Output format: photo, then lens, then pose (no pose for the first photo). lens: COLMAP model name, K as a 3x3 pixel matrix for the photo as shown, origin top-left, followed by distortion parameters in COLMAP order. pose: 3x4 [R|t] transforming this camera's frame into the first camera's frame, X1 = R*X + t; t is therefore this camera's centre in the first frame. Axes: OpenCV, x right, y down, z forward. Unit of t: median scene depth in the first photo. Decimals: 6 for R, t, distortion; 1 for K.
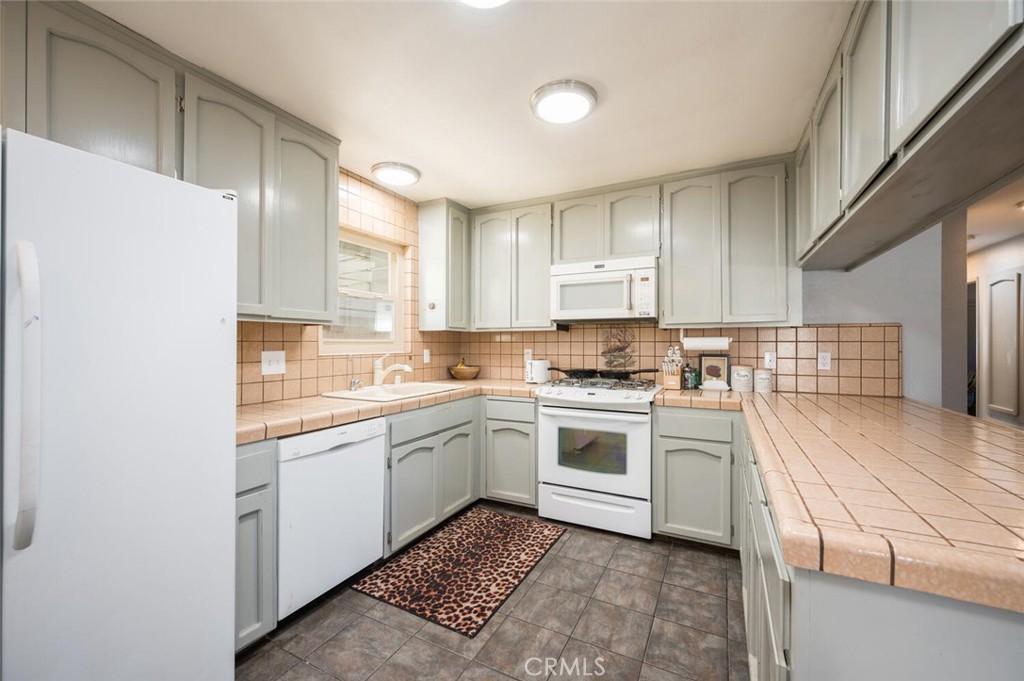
lens RADIAL K [[403.5, 0, 513.1], [0, 403.5, 340.2], [0, 0, 1]] dist [-0.002641, -0.000276]
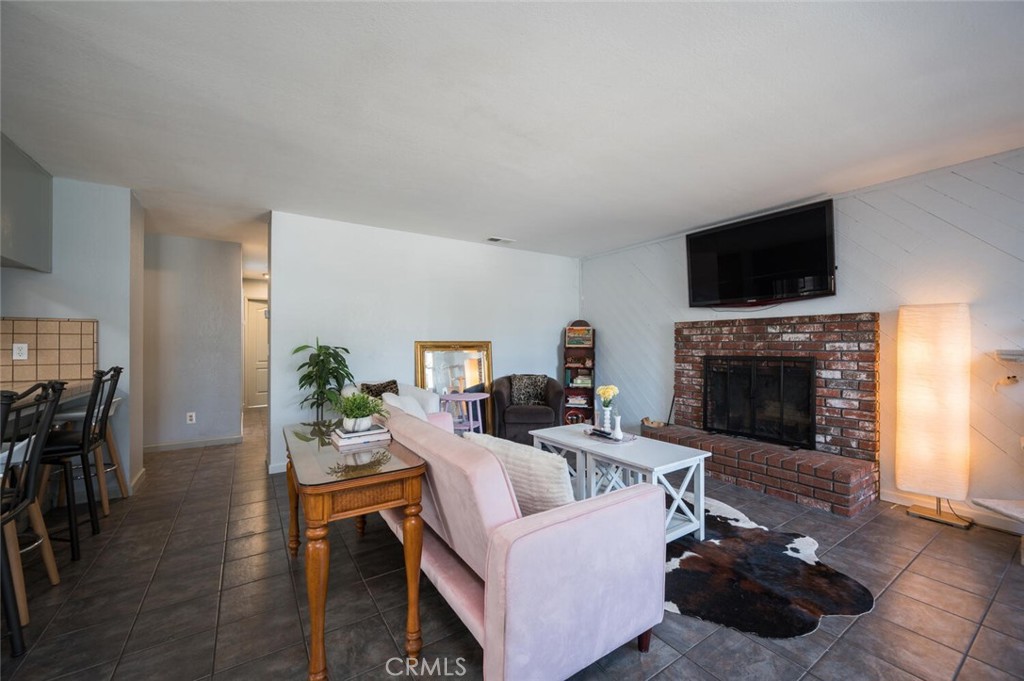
lens RADIAL K [[403.2, 0, 513.9], [0, 403.2, 343.3], [0, 0, 1]] dist [0.001205, 0.000187]
pose [[0.490033, -0.001048, 0.871704, 0.439553], [-0.004610, 0.999982, 0.003794, 0.017783], [-0.871692, -0.005878, 0.490019, -0.646369]]
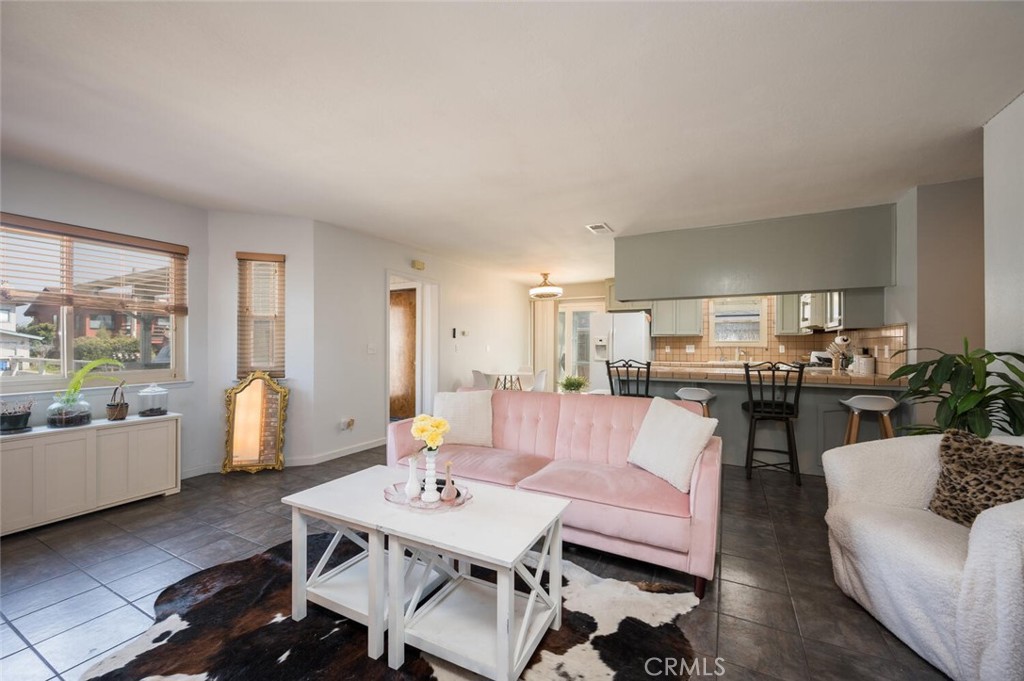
lens RADIAL K [[403.2, 0, 513.9], [0, 403.2, 343.3], [0, 0, 1]] dist [0.001205, 0.000187]
pose [[-0.015808, -0.006943, -0.999851, 2.012246], [0.005646, 0.999959, -0.007033, 0.023466], [0.999859, -0.005757, -0.015768, -0.227729]]
